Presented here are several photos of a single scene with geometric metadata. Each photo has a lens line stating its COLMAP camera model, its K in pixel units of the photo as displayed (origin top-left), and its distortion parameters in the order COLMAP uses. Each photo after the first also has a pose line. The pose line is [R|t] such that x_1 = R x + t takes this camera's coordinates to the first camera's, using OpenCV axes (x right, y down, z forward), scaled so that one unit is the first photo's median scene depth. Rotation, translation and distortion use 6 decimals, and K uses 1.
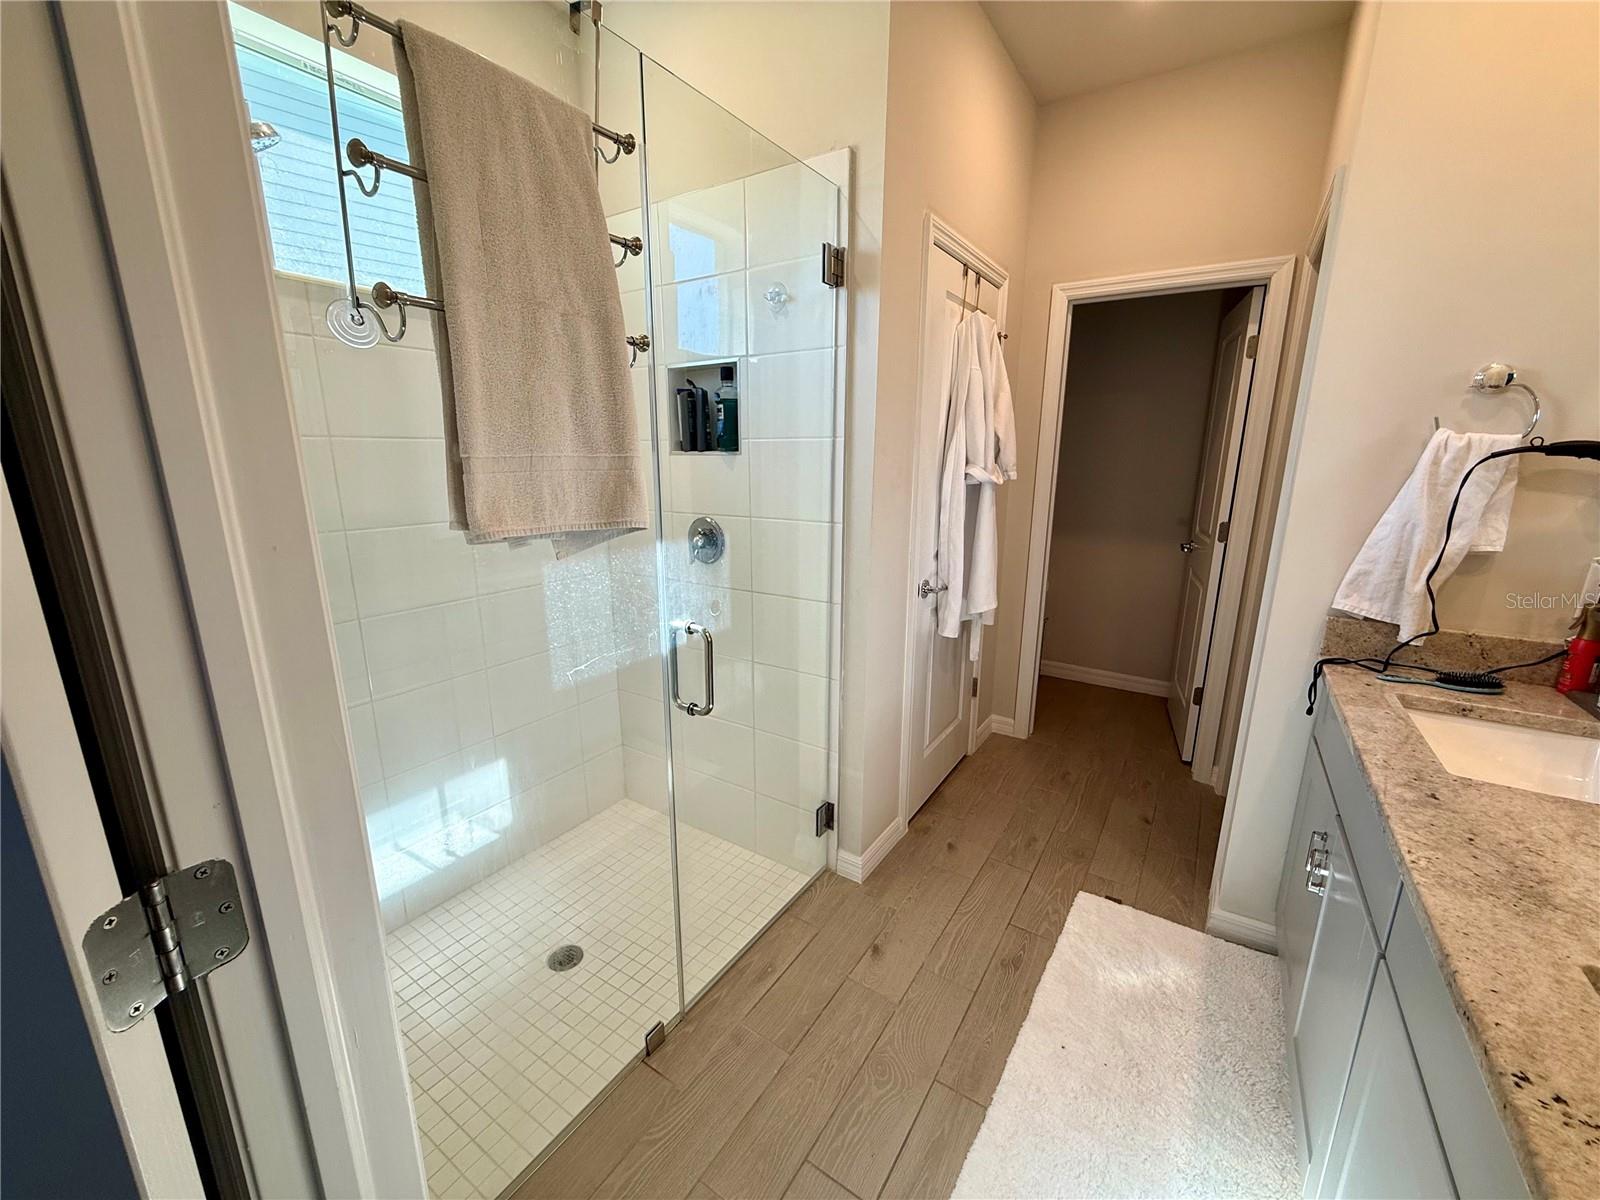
lens RADIAL K [[638.4, 0, 796.2], [0, 638.4, 600.2], [0, 0, 1]] dist [-0.000292, -0.000037]
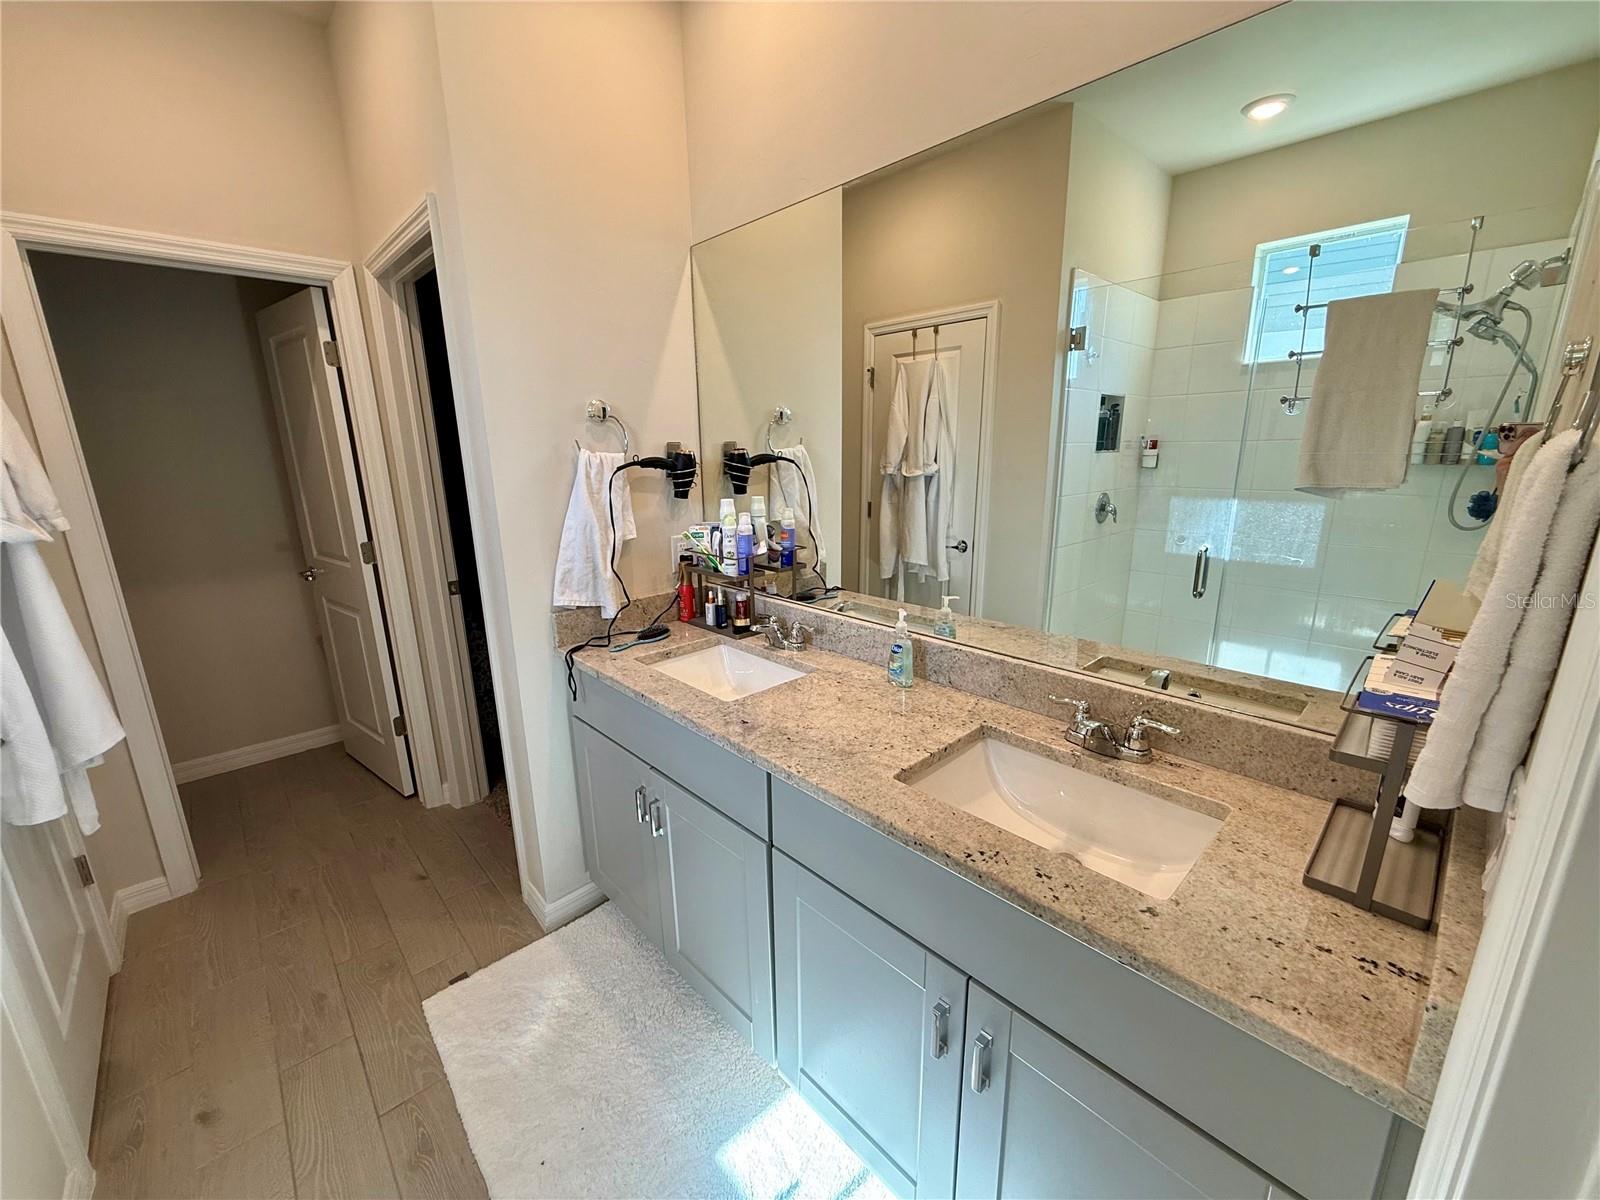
lens RADIAL K [[638.4, 0, 796.2], [0, 638.4, 600.2], [0, 0, 1]] dist [-0.000292, -0.000037]
pose [[0.232044, -0.242115, 0.942091, -0.130236], [0.240913, 0.952656, 0.185491, -0.105470], [-0.942399, 0.183920, 0.279387, 0.276653]]
